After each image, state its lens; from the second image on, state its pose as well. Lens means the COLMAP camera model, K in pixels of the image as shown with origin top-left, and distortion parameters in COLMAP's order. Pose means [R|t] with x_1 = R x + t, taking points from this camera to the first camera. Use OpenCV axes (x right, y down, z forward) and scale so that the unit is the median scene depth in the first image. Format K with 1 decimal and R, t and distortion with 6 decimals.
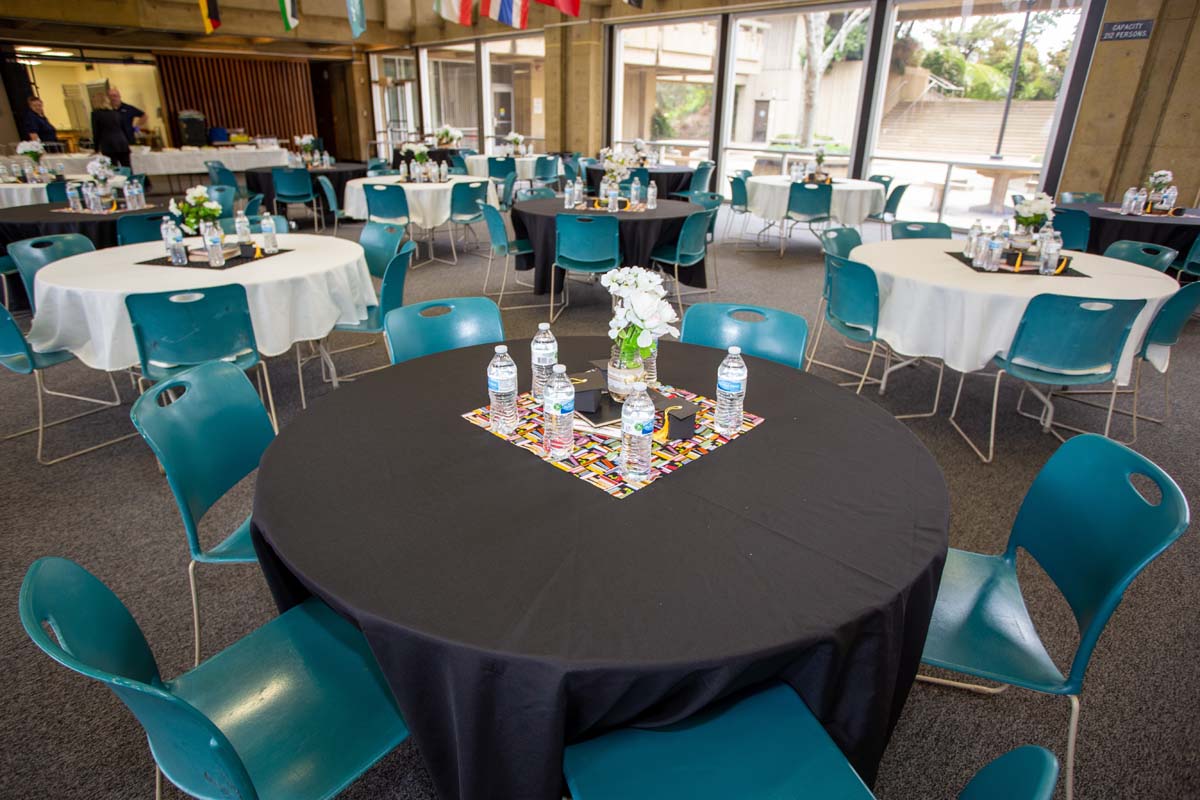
lens RADIAL K [[707.8, 0, 600.0], [0, 707.8, 400.0], [0, 0, 1]] dist [-0.004323, -0.000156]
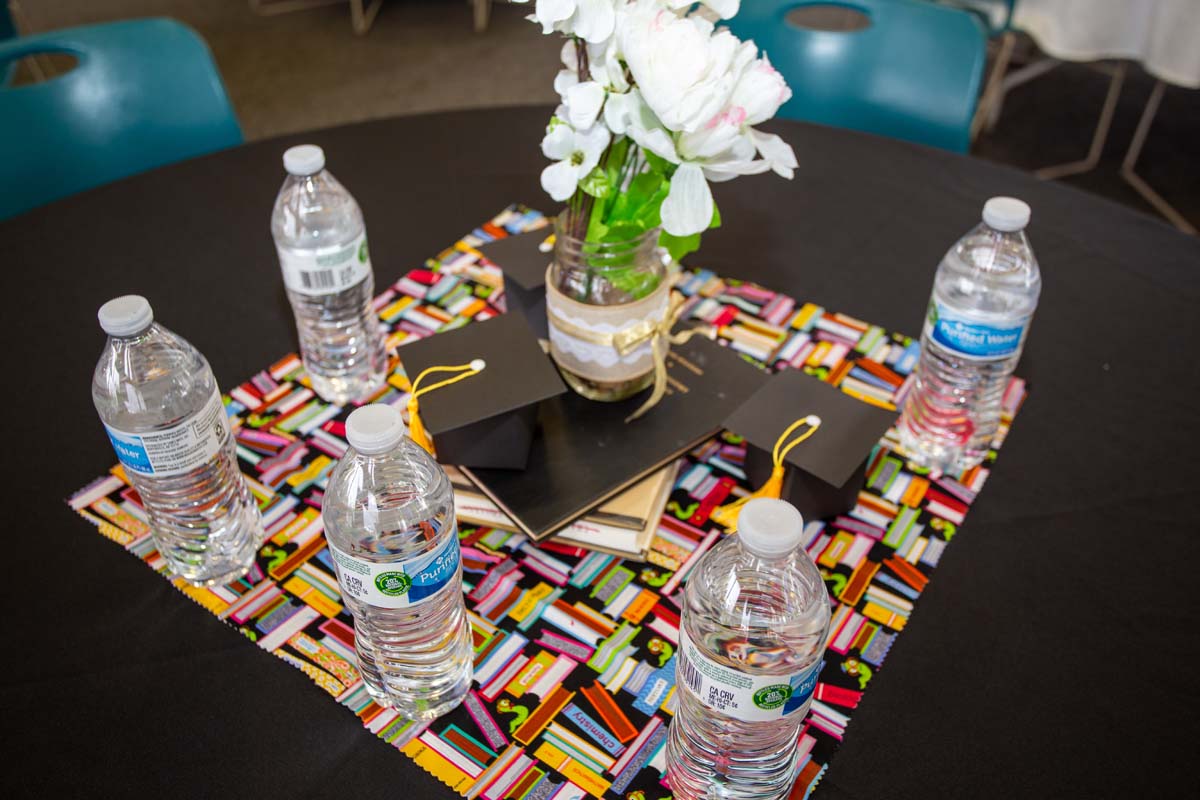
lens RADIAL K [[990.4, 0, 600.0], [0, 990.4, 400.0], [0, 0, 1]] dist [-0.003268, 0.001978]
pose [[0.986847, -0.120042, 0.108268, -0.017868], [0.084749, 0.954522, 0.285842, -0.123160], [-0.137658, -0.272907, 0.952141, 0.619213]]
